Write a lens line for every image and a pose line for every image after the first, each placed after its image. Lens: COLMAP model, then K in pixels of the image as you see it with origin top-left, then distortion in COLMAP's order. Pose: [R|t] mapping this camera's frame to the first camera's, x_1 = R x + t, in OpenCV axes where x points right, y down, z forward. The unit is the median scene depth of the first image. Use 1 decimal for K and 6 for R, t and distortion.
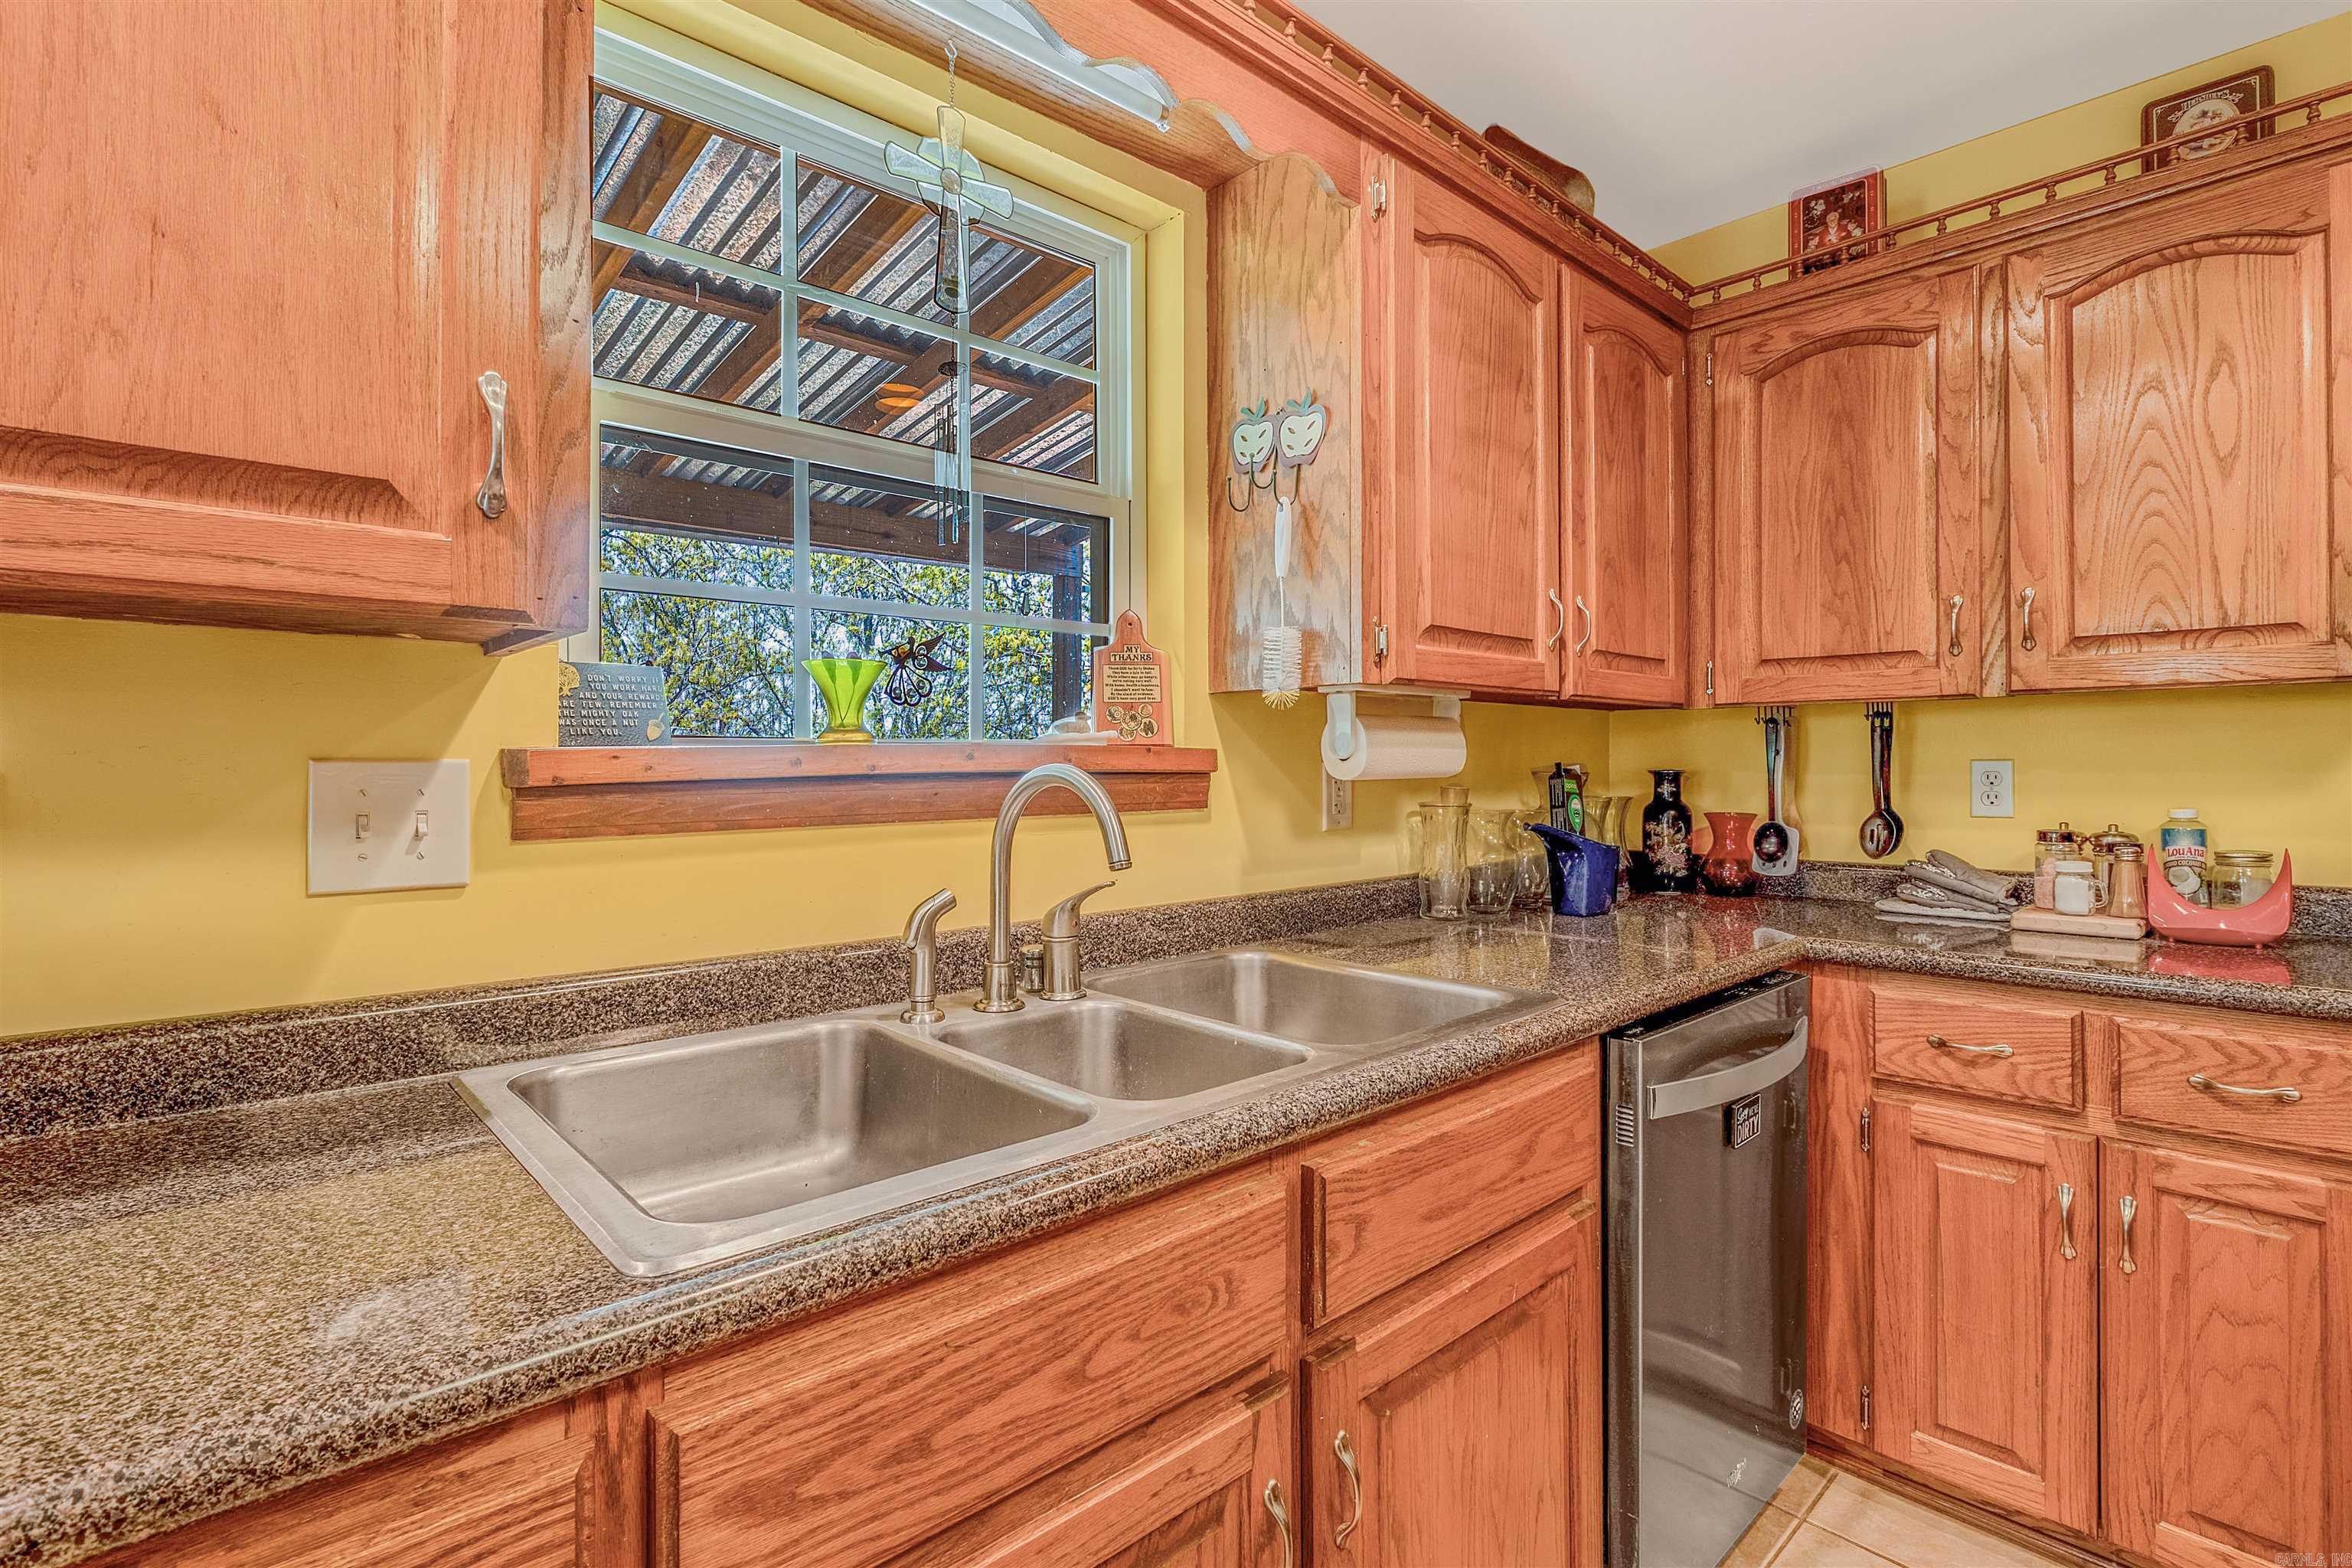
lens RADIAL K [[1079.5, 0, 1161.2], [0, 1079.5, 760.7], [0, 0, 1]] dist [-0.002056, -0.001843]
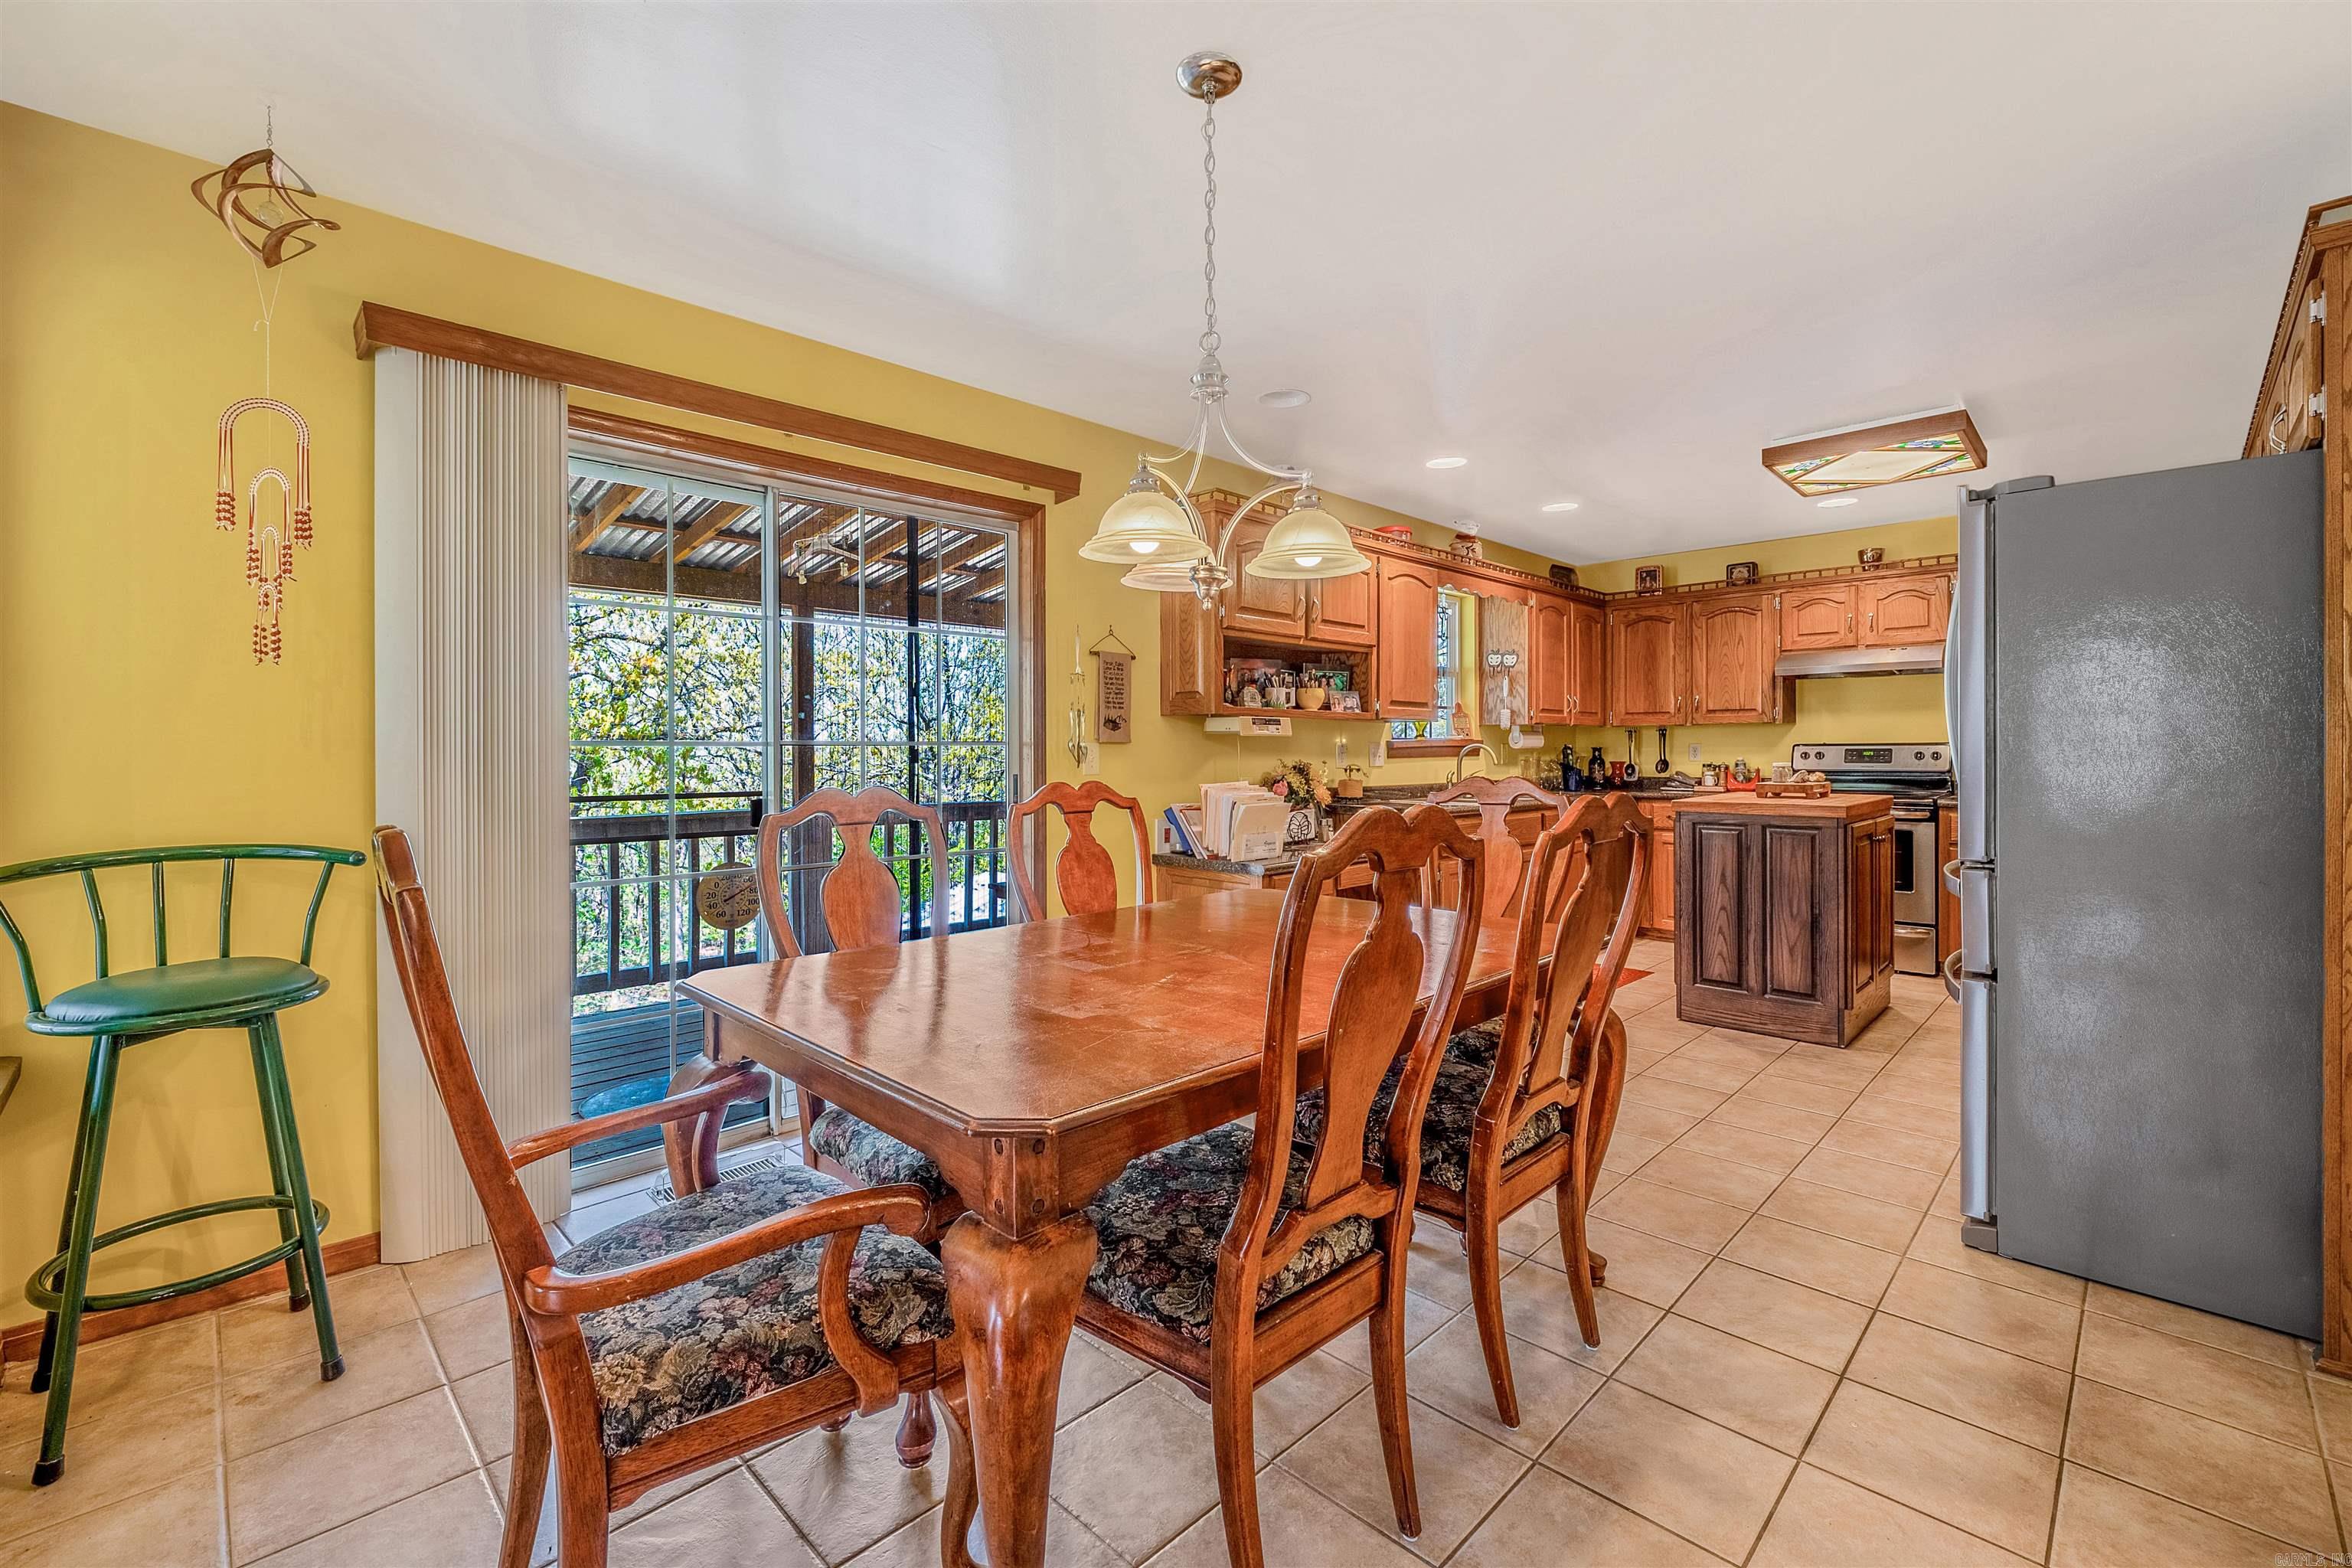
lens RADIAL K [[997.6, 0, 1175.4], [0, 997.6, 757.7], [0, 0, 1]] dist [-0.007154, -0.000031]
pose [[0.998185, -0.000705, 0.060212, -1.335571], [0.000055, 0.999942, 0.010792, 0.012257], [-0.060216, -0.010769, 0.998127, -2.606343]]
